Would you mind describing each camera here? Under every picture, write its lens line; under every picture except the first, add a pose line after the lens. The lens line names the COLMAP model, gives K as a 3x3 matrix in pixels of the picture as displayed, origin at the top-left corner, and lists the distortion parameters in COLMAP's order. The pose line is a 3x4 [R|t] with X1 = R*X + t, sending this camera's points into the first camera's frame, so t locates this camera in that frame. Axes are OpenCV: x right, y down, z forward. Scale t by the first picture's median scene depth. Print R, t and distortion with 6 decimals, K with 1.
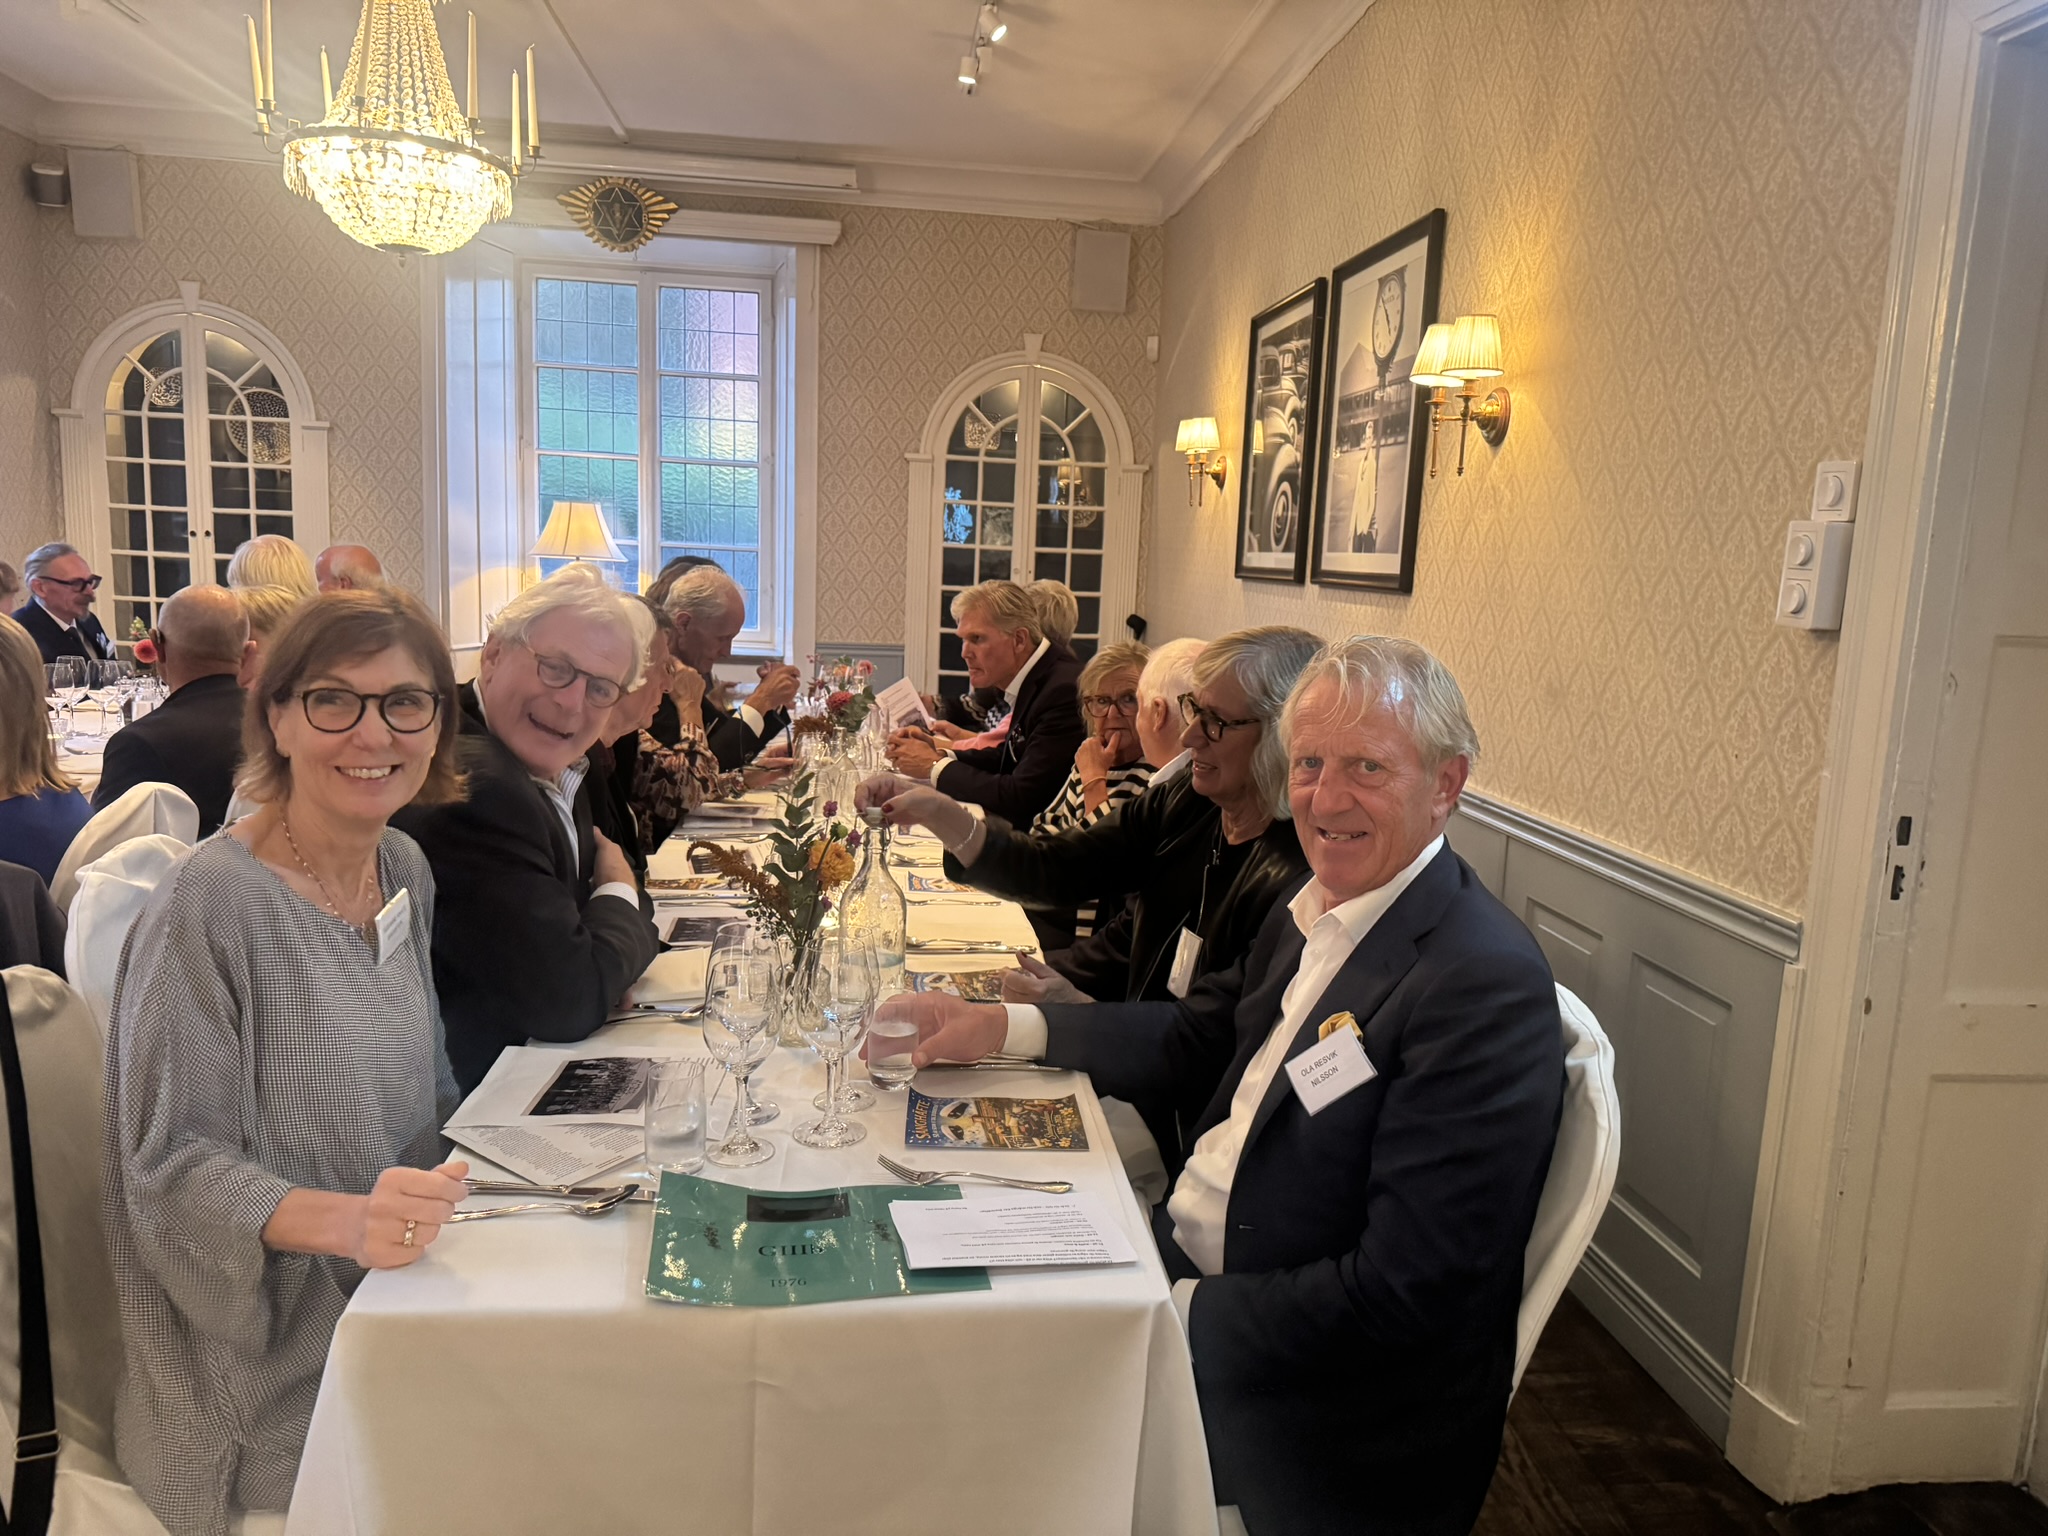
lens RADIAL K [[1453.2, 0, 1009.8], [0, 1453.2, 768.4], [0, 0, 1]] dist [0.058983, -0.059073]
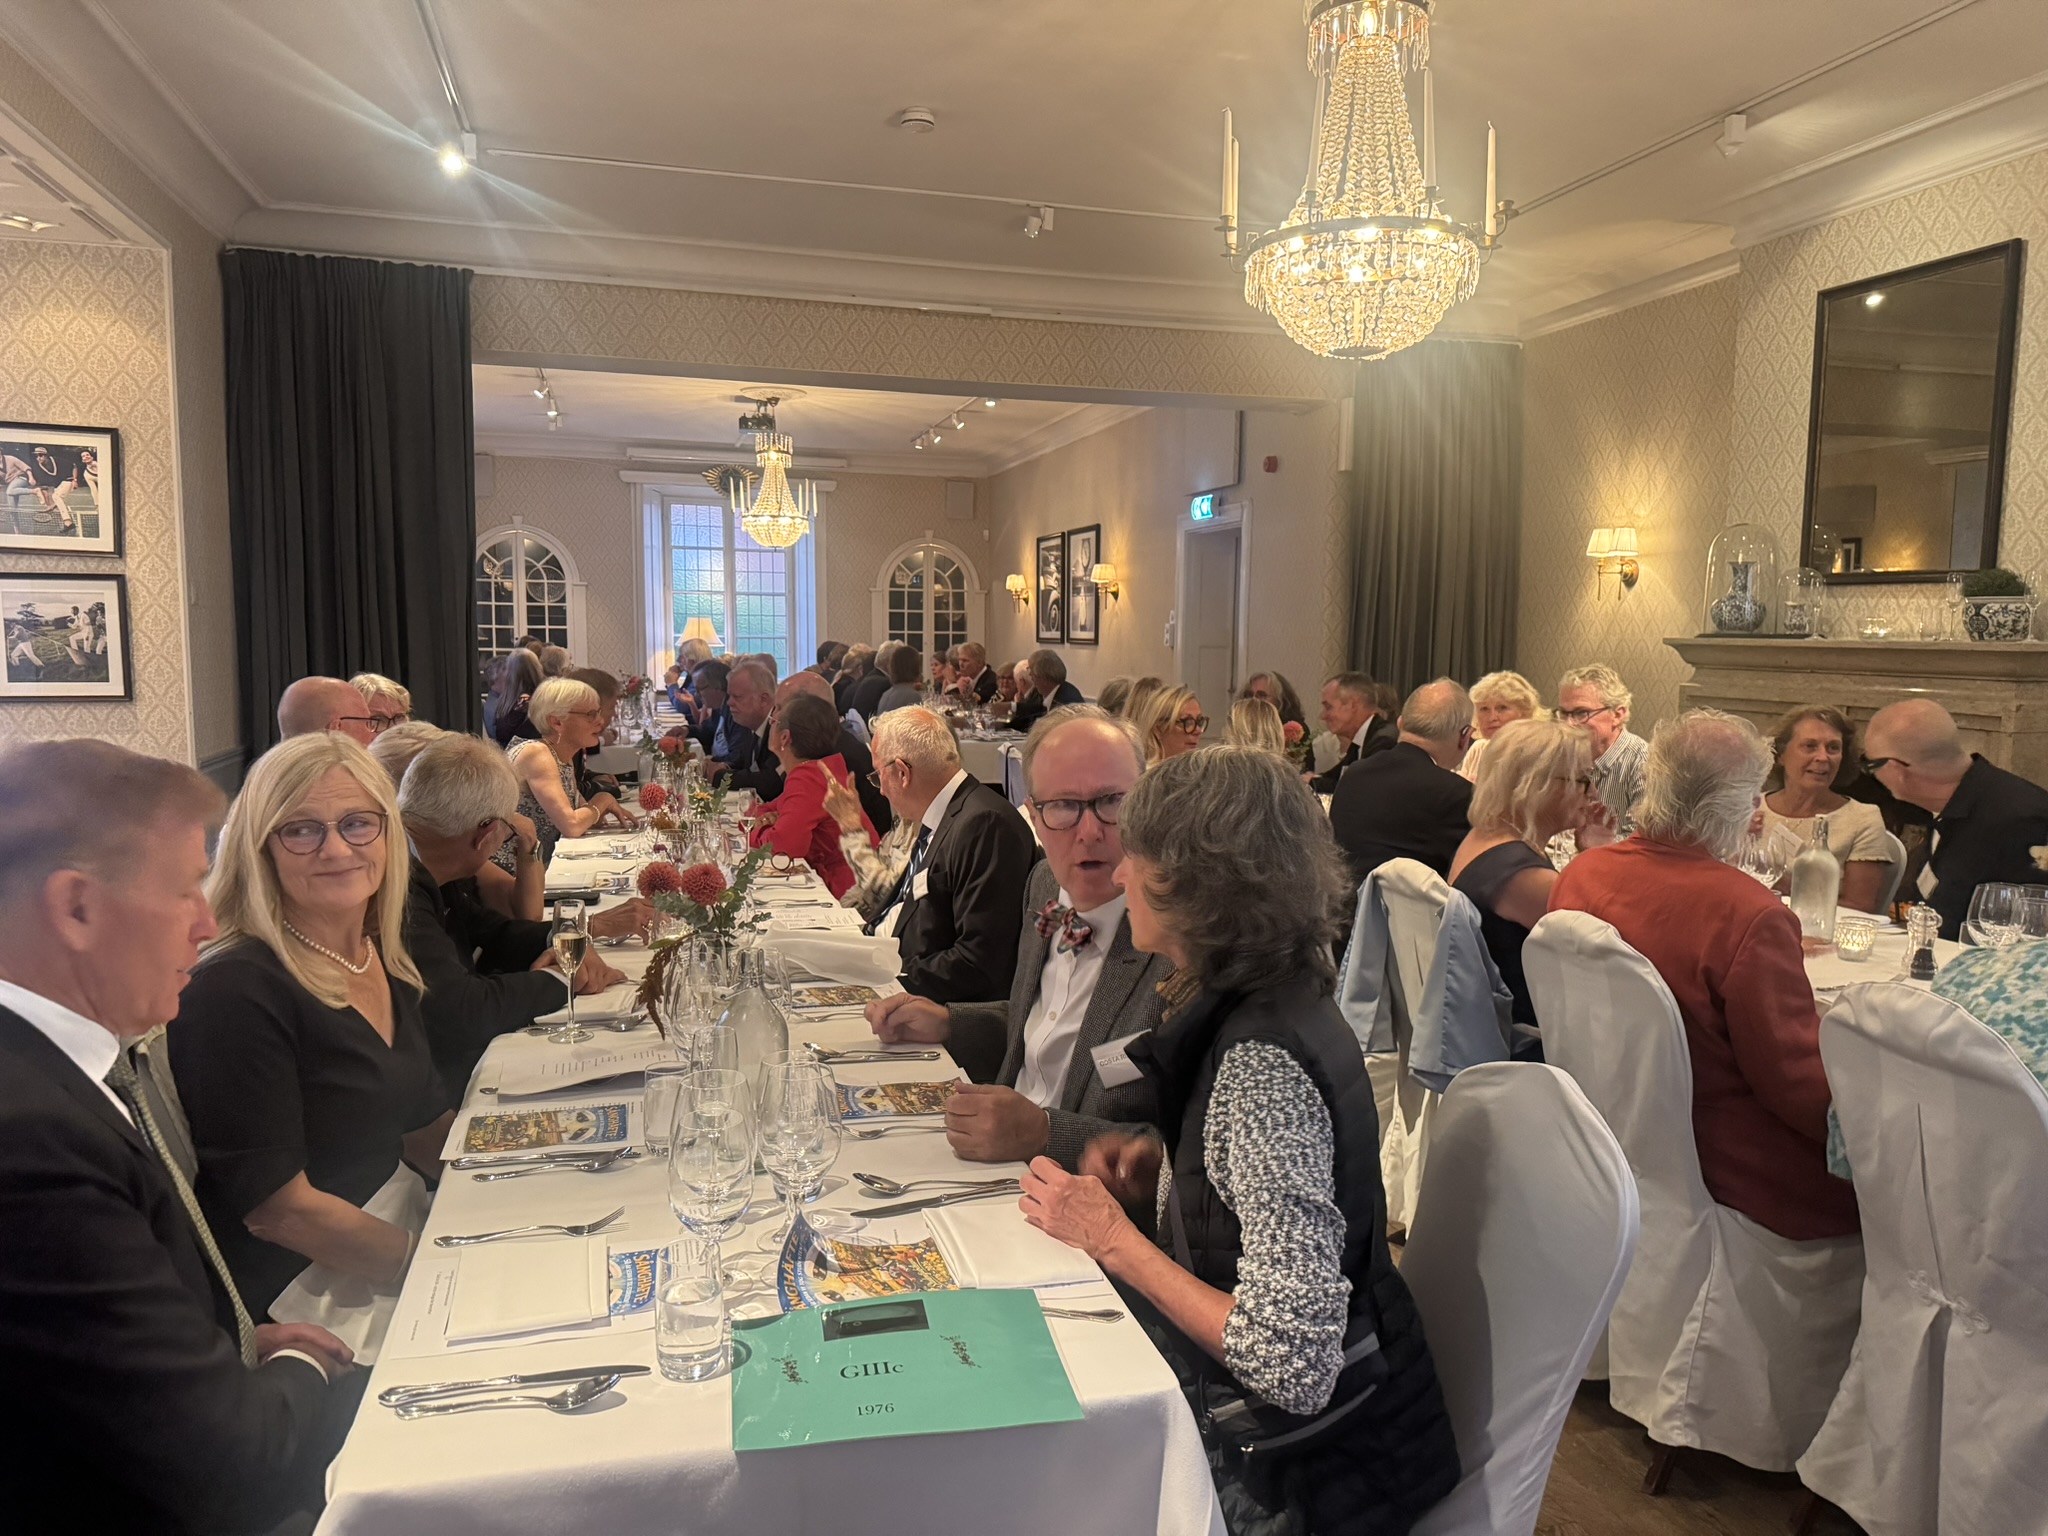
lens RADIAL K [[1453.2, 0, 1043.6], [0, 1453.2, 780.2], [0, 0, 1]] dist [0.058983, -0.059073]
pose [[0.983076, -0.050228, 0.176180, -0.216615], [0.057771, 0.997609, -0.037943, 0.152059], [-0.173853, 0.047479, 0.983626, -1.094835]]
